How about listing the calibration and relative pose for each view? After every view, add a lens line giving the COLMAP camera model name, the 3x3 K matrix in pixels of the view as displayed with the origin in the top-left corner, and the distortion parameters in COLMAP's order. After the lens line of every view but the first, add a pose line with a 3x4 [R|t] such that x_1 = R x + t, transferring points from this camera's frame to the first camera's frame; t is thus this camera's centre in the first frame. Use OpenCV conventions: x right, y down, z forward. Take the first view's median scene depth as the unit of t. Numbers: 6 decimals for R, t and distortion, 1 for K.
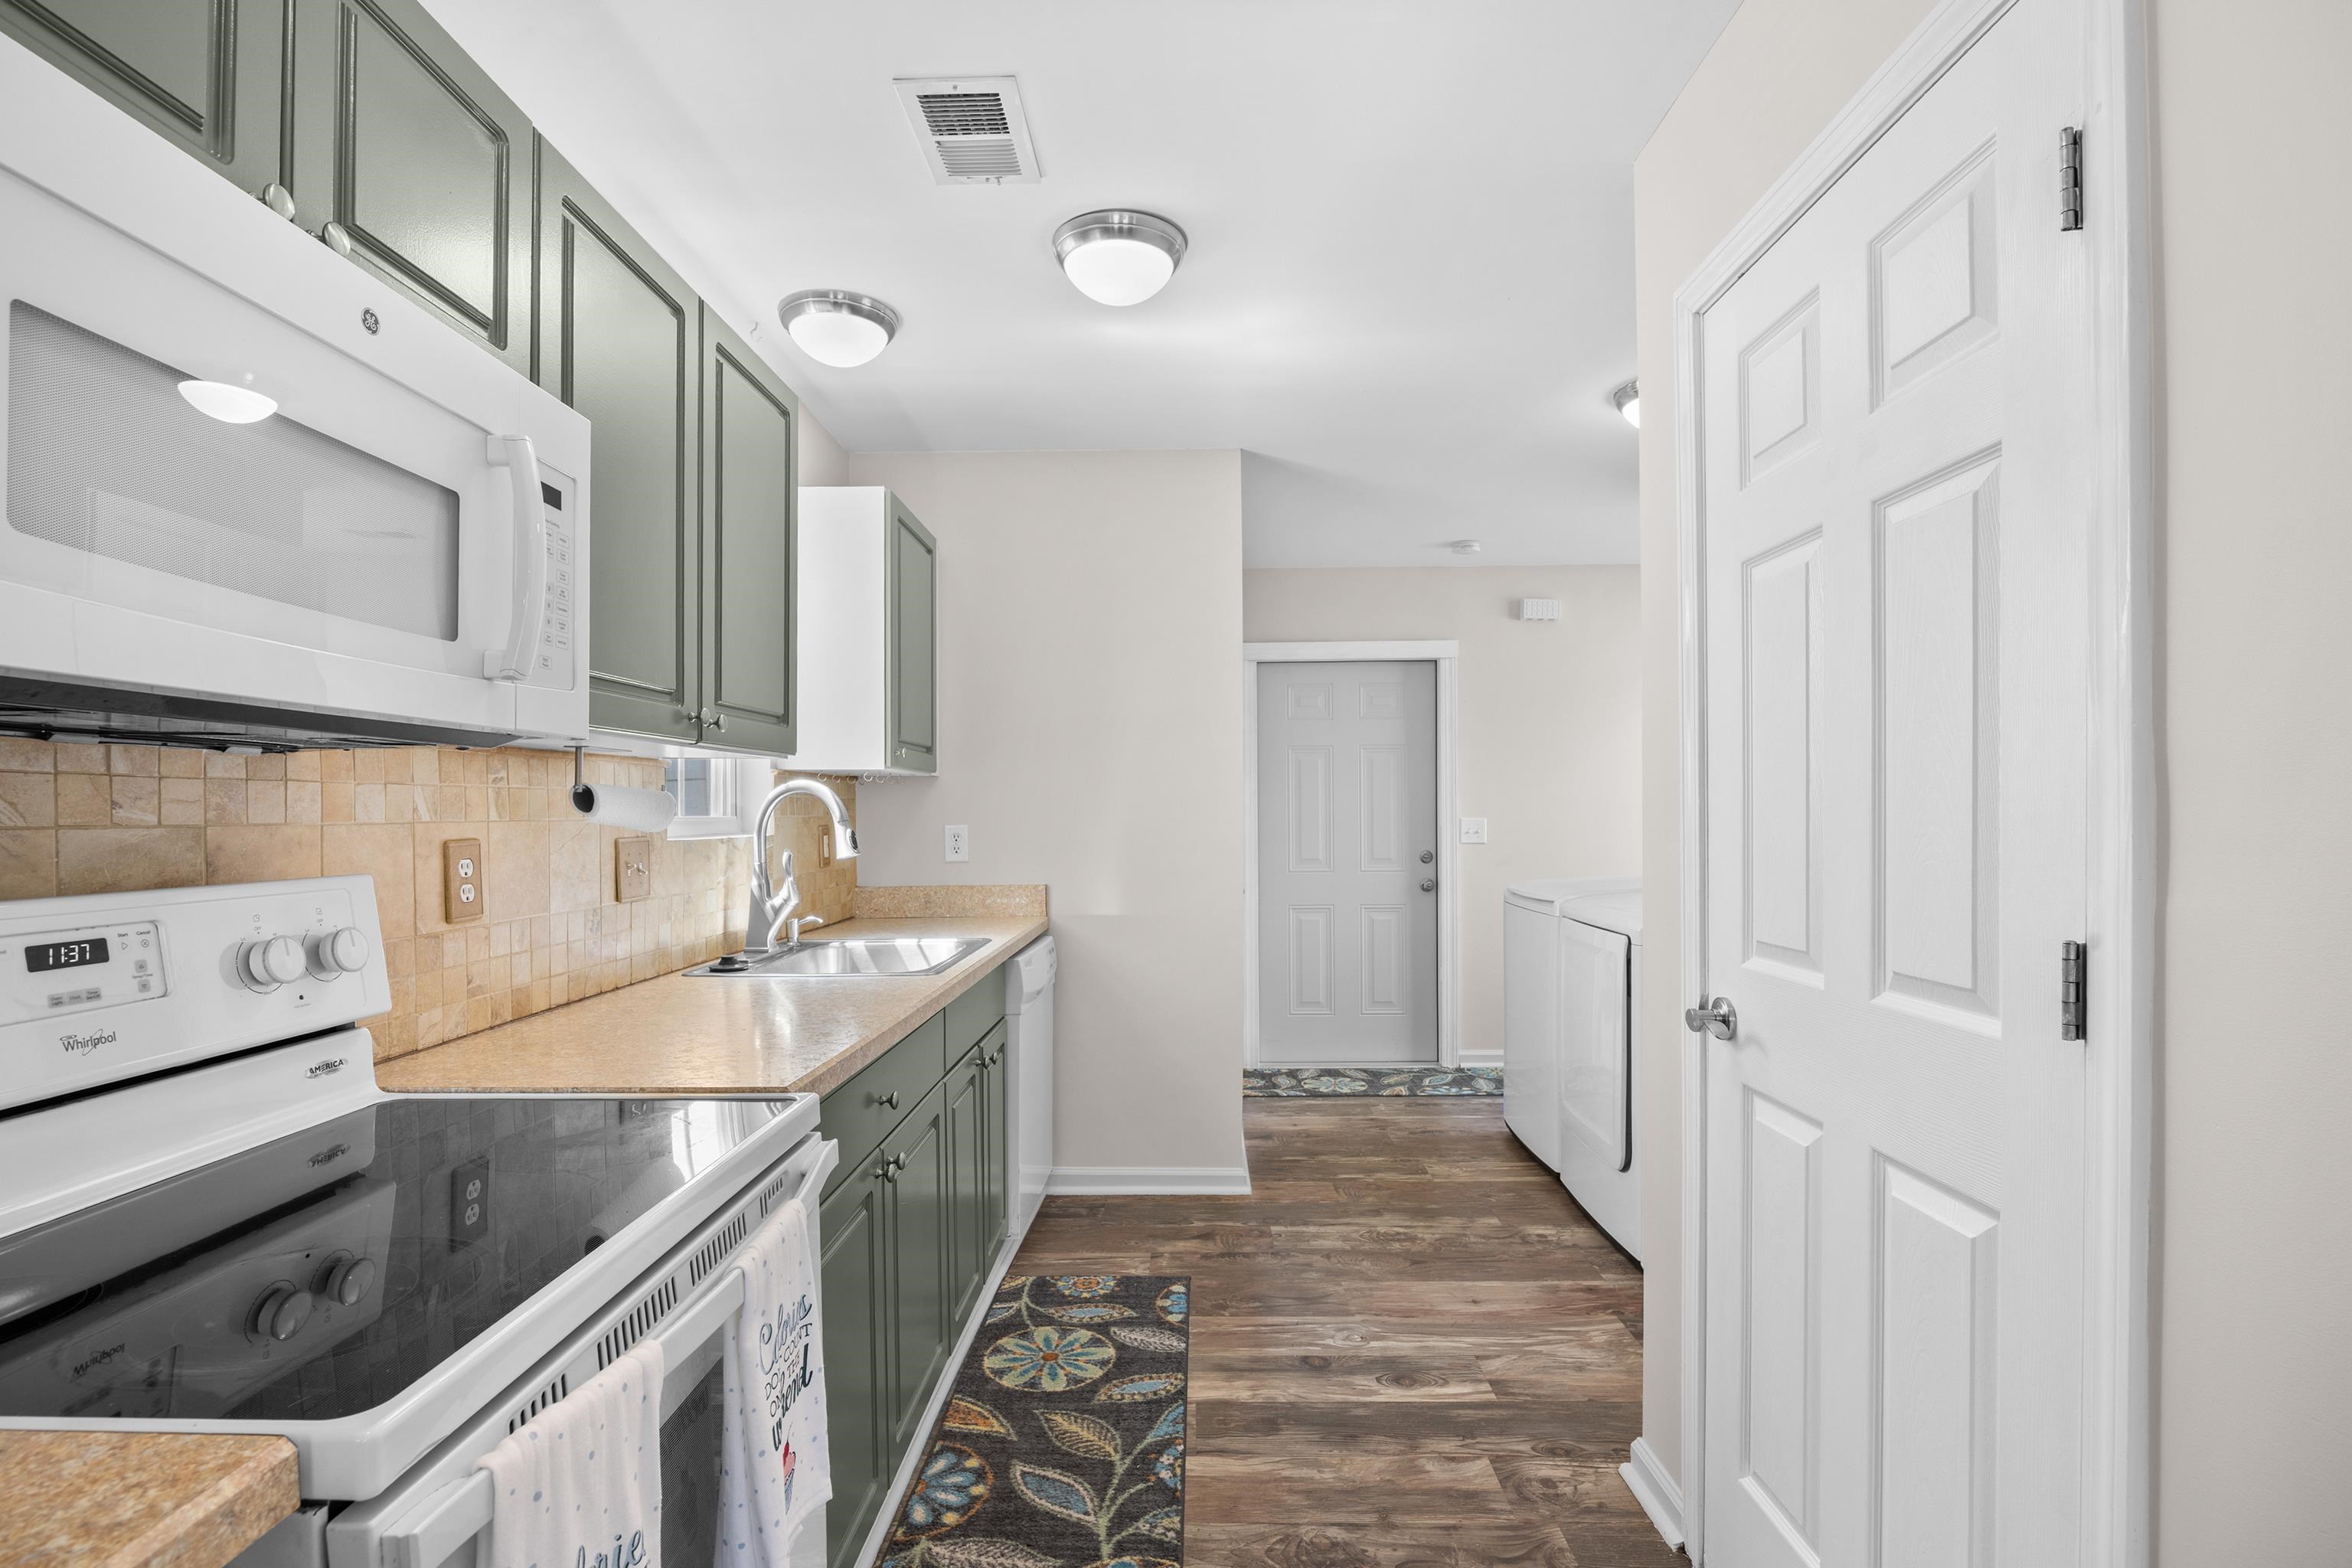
lens RADIAL K [[1088.5, 0, 1164.4], [0, 1088.5, 832.4], [0, 0, 1]] dist [-0.017578, 0.002072]
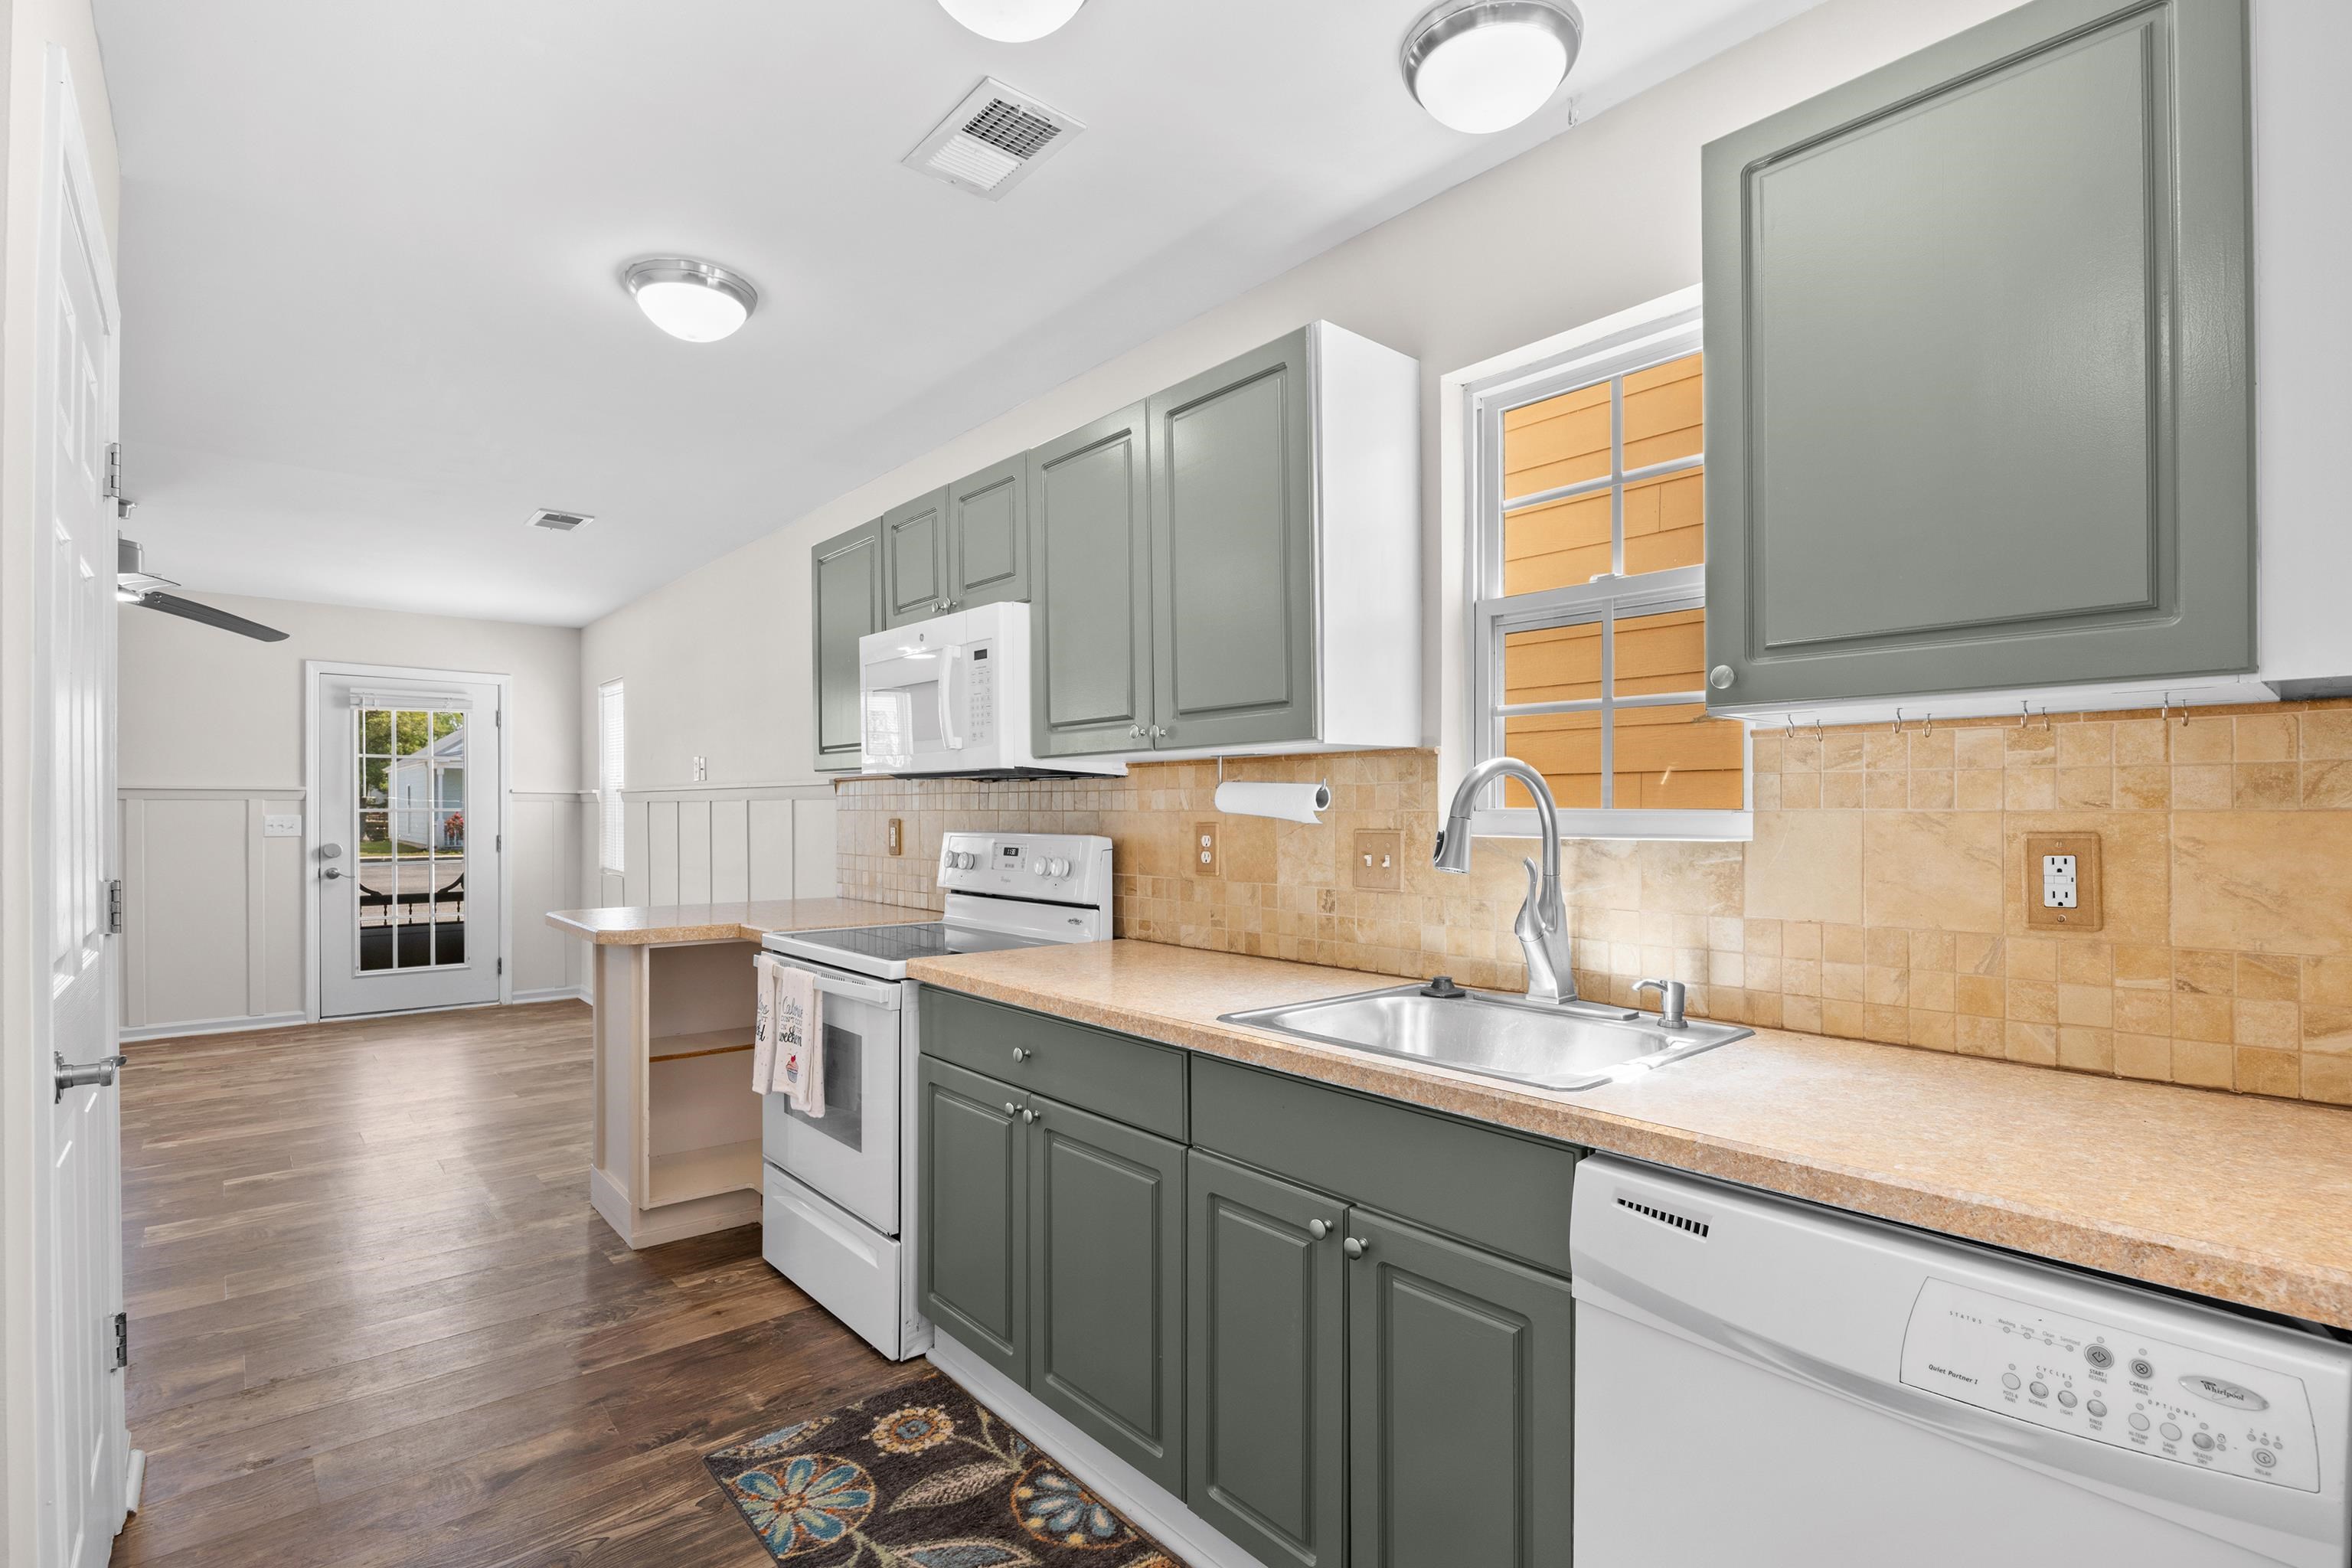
lens RADIAL K [[1088.5, 0, 1174.1], [0, 1088.5, 823.5], [0, 0, 1]] dist [-0.017578, 0.002072]
pose [[-0.731537, 0.014517, -0.681647, 0.314717], [-0.008888, 0.999485, 0.030825, -0.027952], [0.681744, 0.028608, -0.731032, 1.477732]]
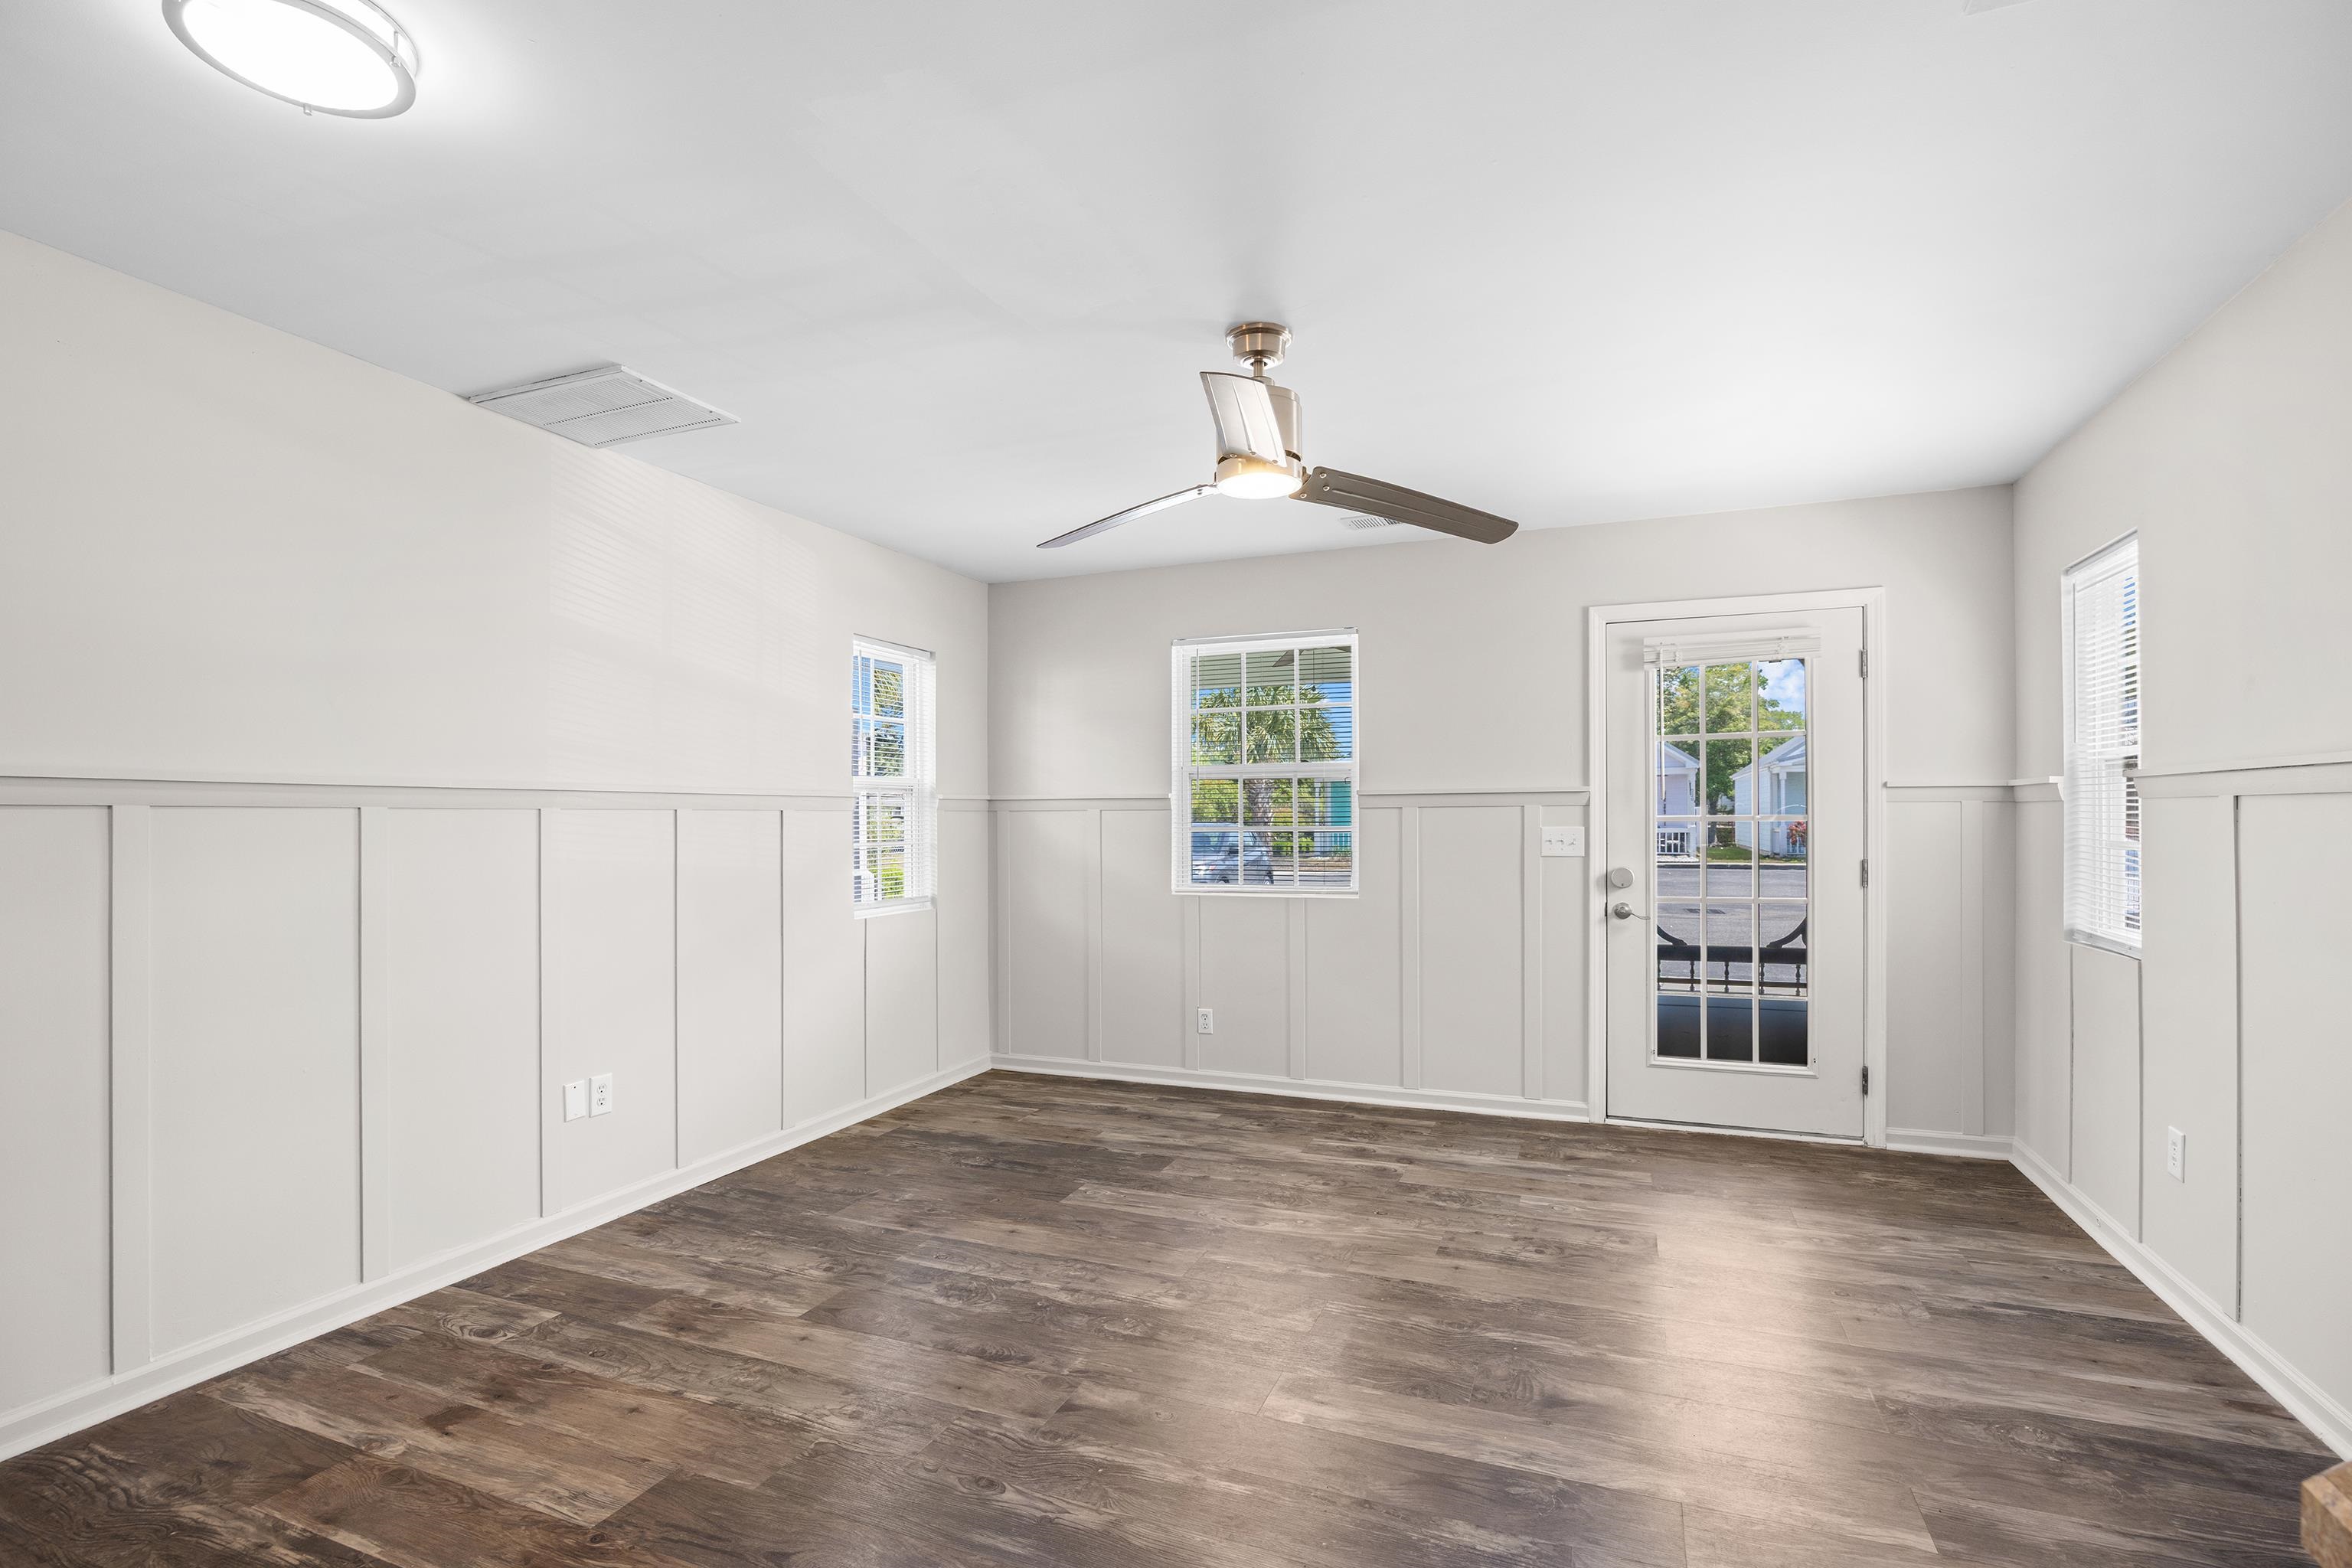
lens RADIAL K [[1088.5, 0, 1167.4], [0, 1088.5, 828.1], [0, 0, 1]] dist [-0.017578, 0.002072]
pose [[-0.934246, 0.013397, 0.356377, 0.085007], [0.022366, 0.999528, 0.021058, -0.001504], [-0.355927, 0.027644, -0.934105, 0.117856]]
